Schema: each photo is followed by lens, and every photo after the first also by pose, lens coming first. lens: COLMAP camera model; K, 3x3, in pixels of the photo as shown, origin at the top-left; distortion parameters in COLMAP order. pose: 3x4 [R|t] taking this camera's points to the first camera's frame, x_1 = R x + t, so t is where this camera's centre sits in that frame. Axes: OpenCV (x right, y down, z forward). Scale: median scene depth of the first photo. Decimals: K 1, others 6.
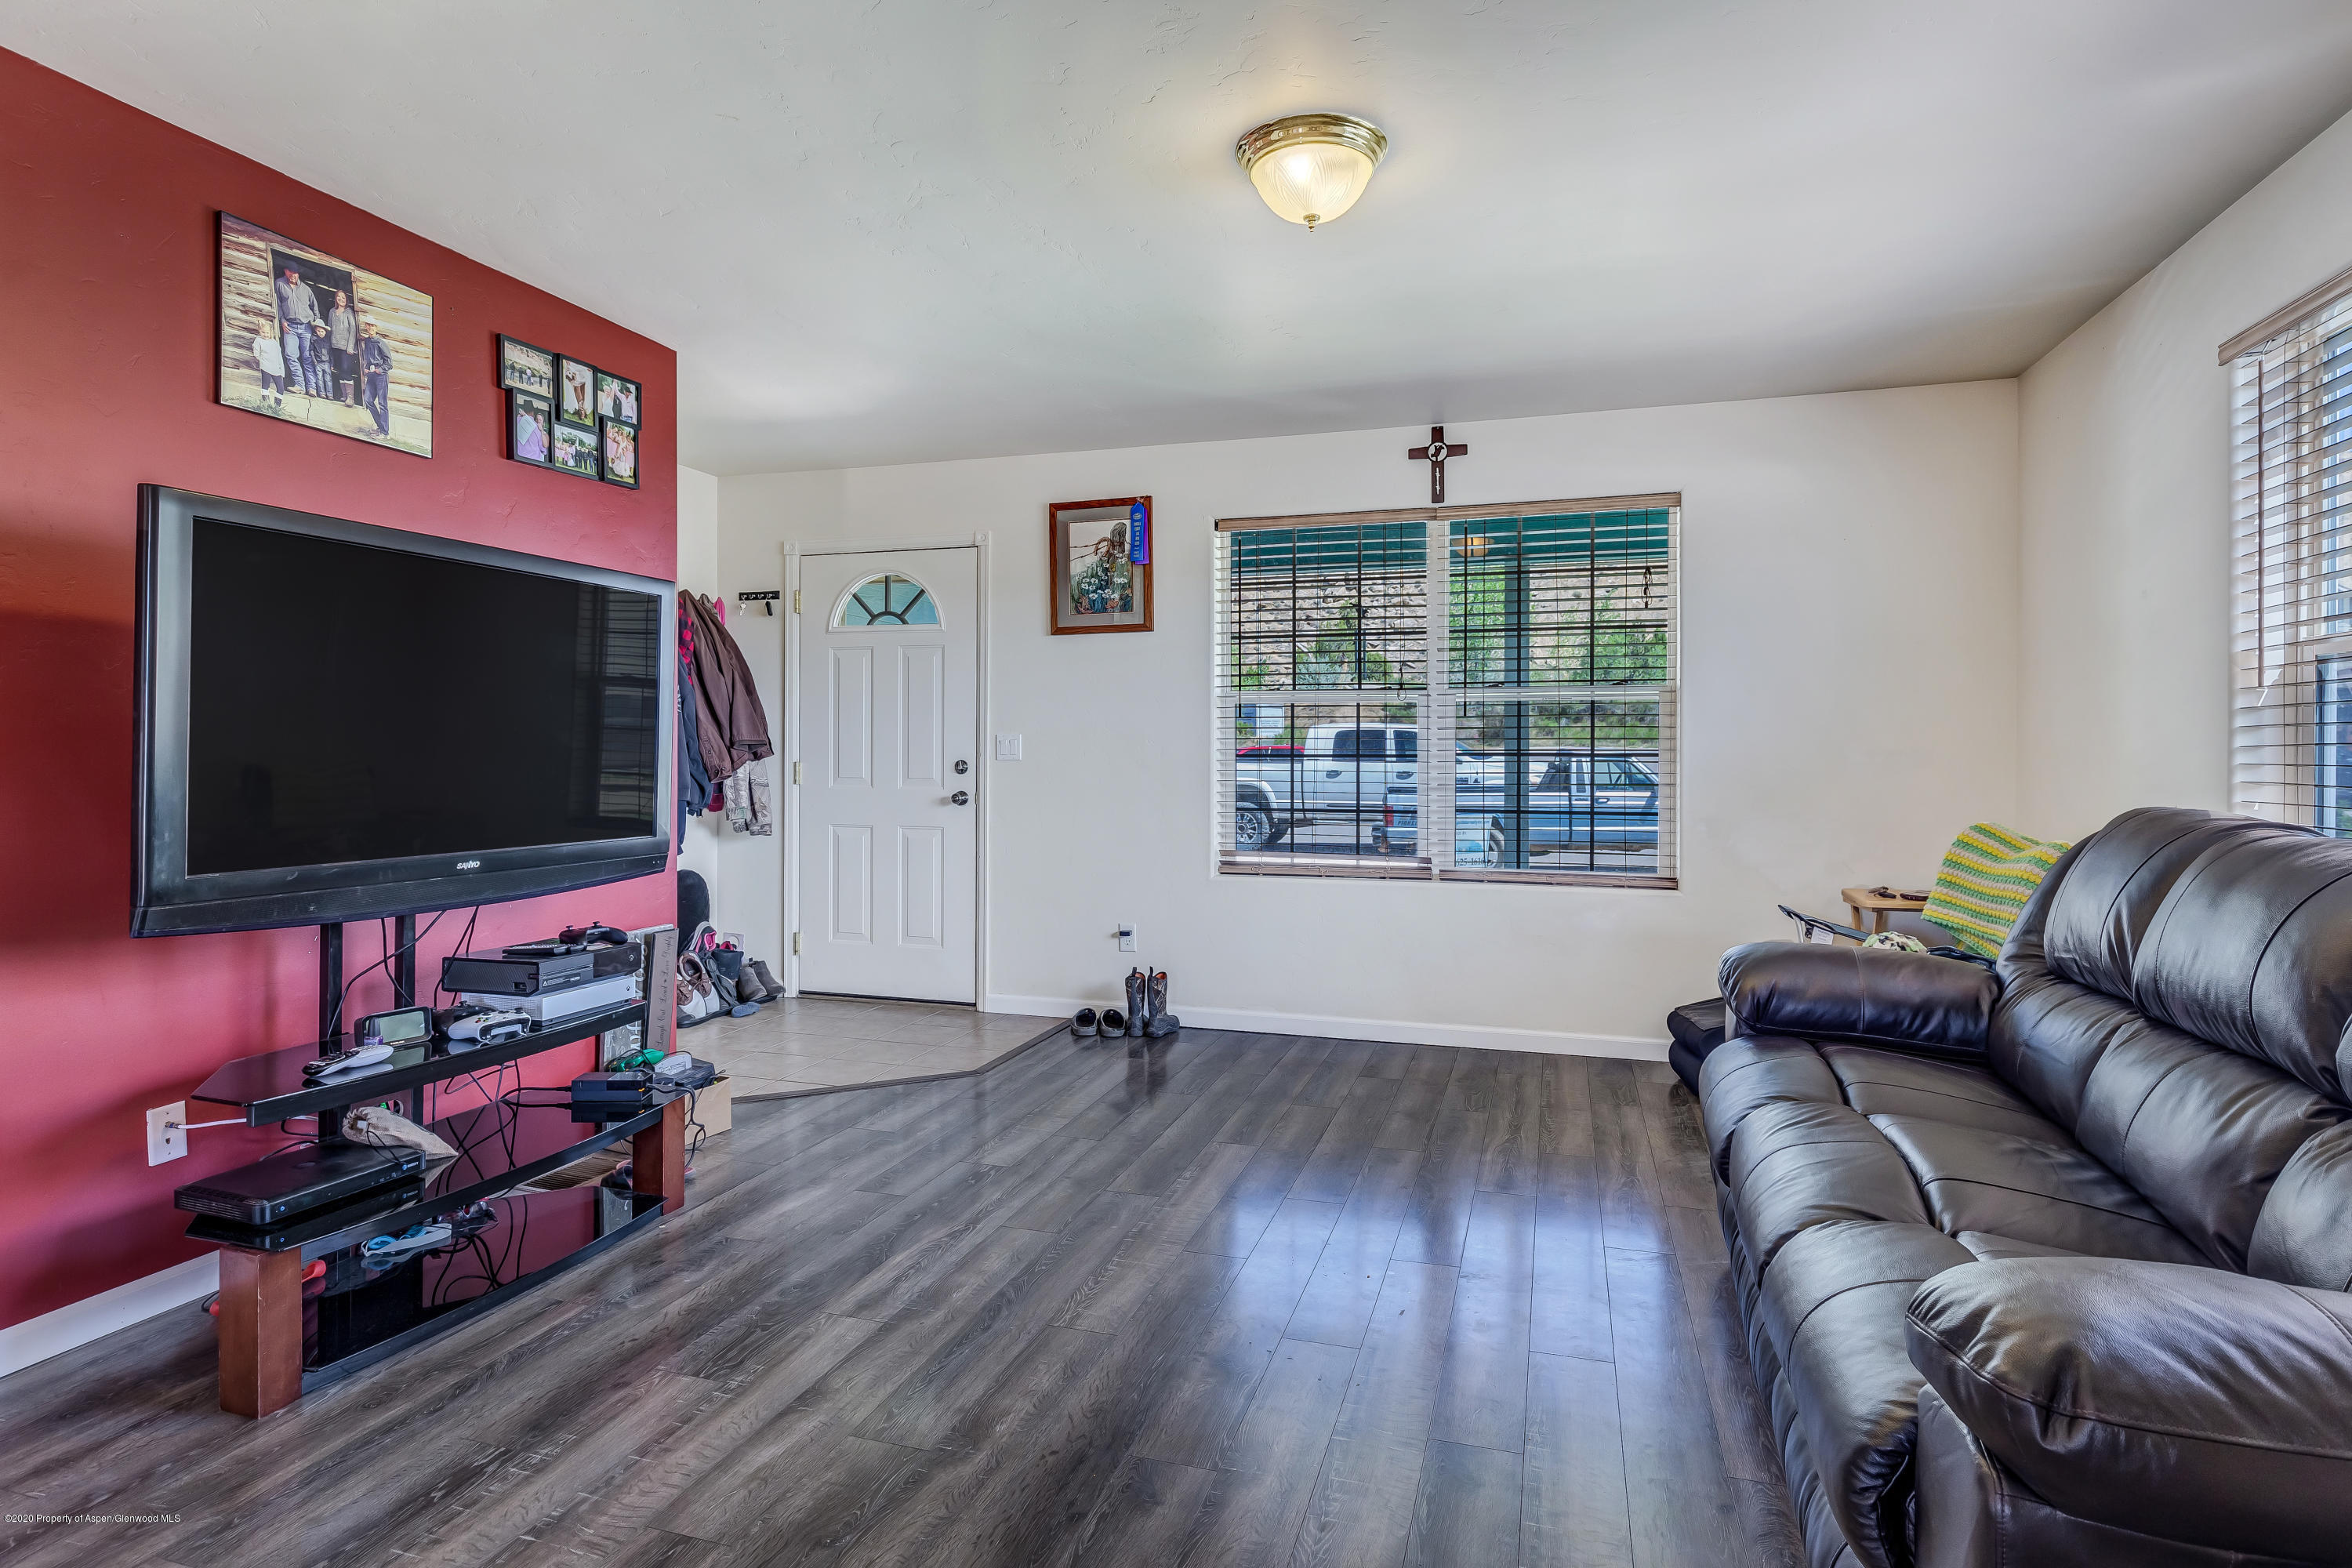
lens RADIAL K [[1205.2, 0, 1178.3], [0, 1205.2, 744.6], [0, 0, 1]] dist [0.000113, -0.000222]
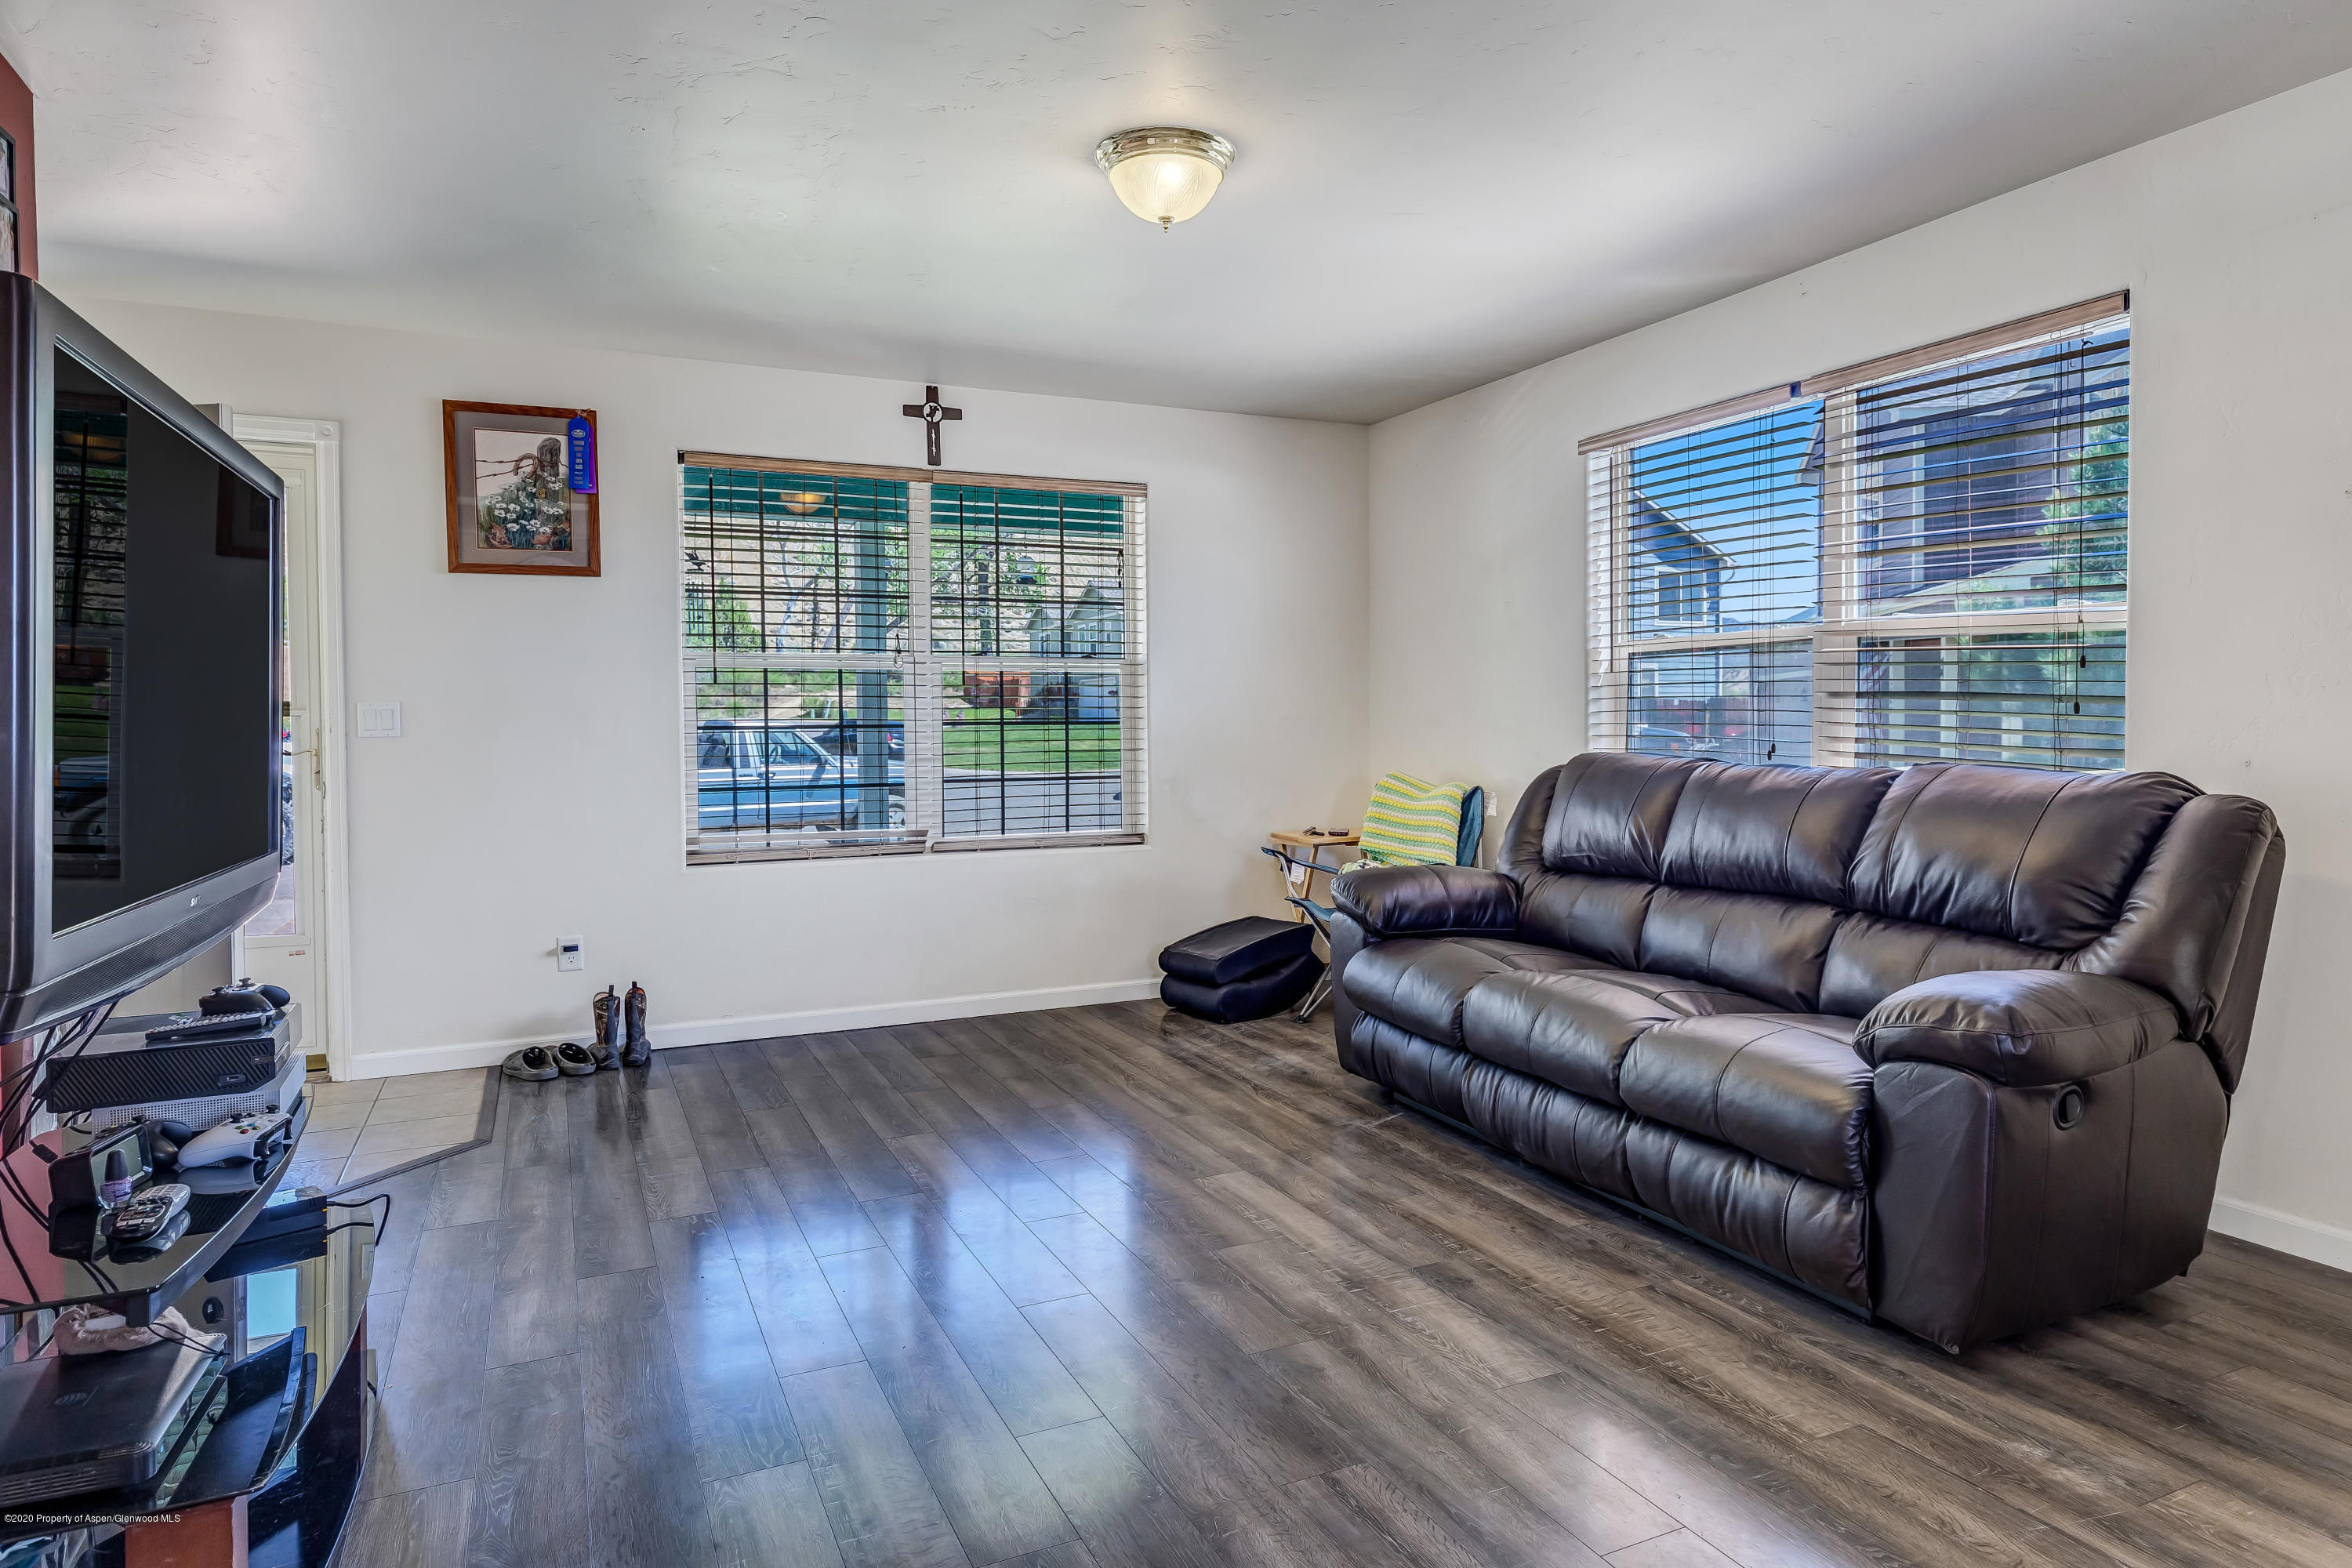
lens RADIAL K [[1363.2, 0, 1175.7], [0, 1363.2, 747.0], [0, 0, 1]] dist [-0.000565, -0.000404]
pose [[0.735951, -0.020200, 0.676734, -0.384718], [0.004013, 0.999667, 0.025475, -0.000561], [-0.677023, -0.016033, 0.735787, 0.054217]]
